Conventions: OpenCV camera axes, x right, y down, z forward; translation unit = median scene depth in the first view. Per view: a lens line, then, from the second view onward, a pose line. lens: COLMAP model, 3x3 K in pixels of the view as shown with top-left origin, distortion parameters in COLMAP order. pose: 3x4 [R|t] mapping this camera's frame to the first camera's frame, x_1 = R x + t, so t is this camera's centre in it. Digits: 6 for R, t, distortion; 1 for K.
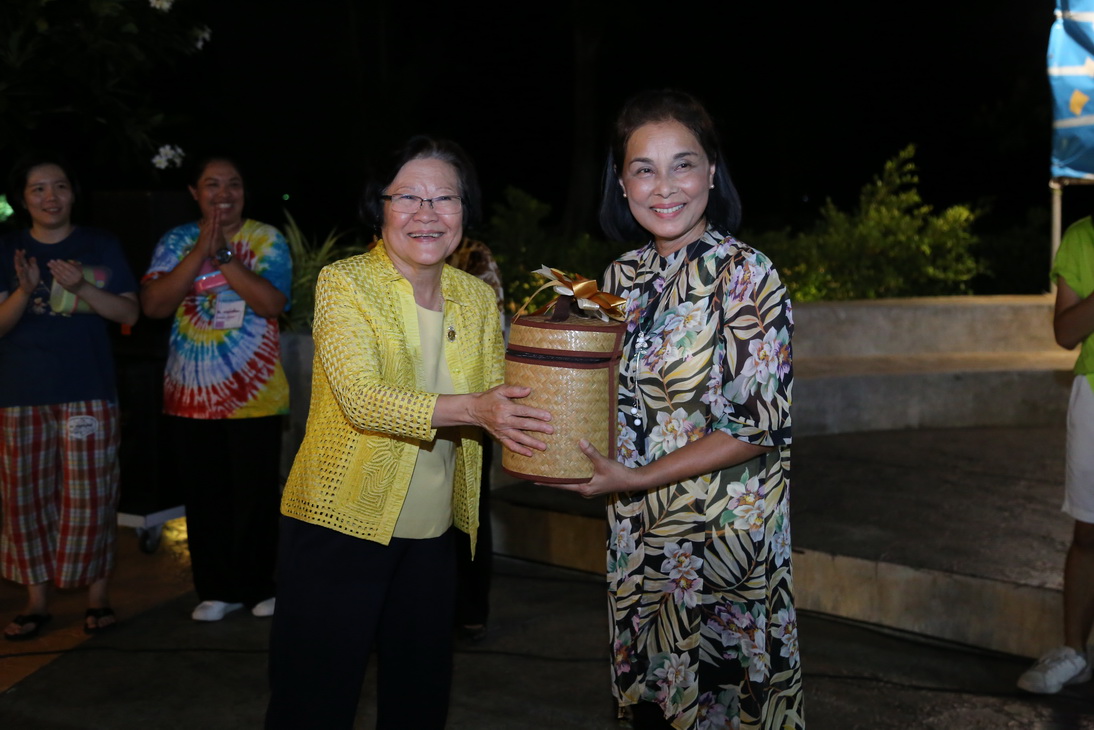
lens RADIAL K [[1318.0, 0, 574.6], [0, 1318.0, 359.3], [0, 0, 1]] dist [0.160960, 0.000000]
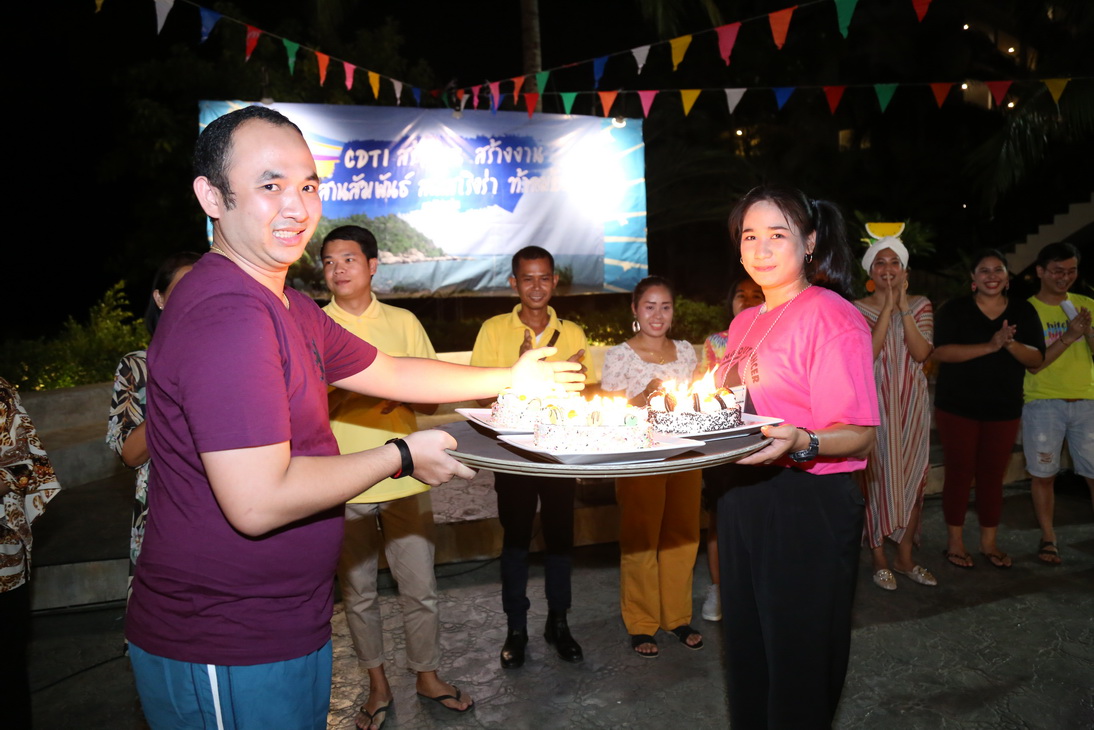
lens RADIAL K [[732.5, 0, 556.8], [0, 732.5, 370.3], [0, 0, 1]] dist [-0.096908, 0.017289]
pose [[0.624736, -0.093875, 0.775173, -0.083588], [0.120001, 0.992496, 0.023480, -0.013307], [-0.771560, 0.078352, 0.631313, 0.086399]]
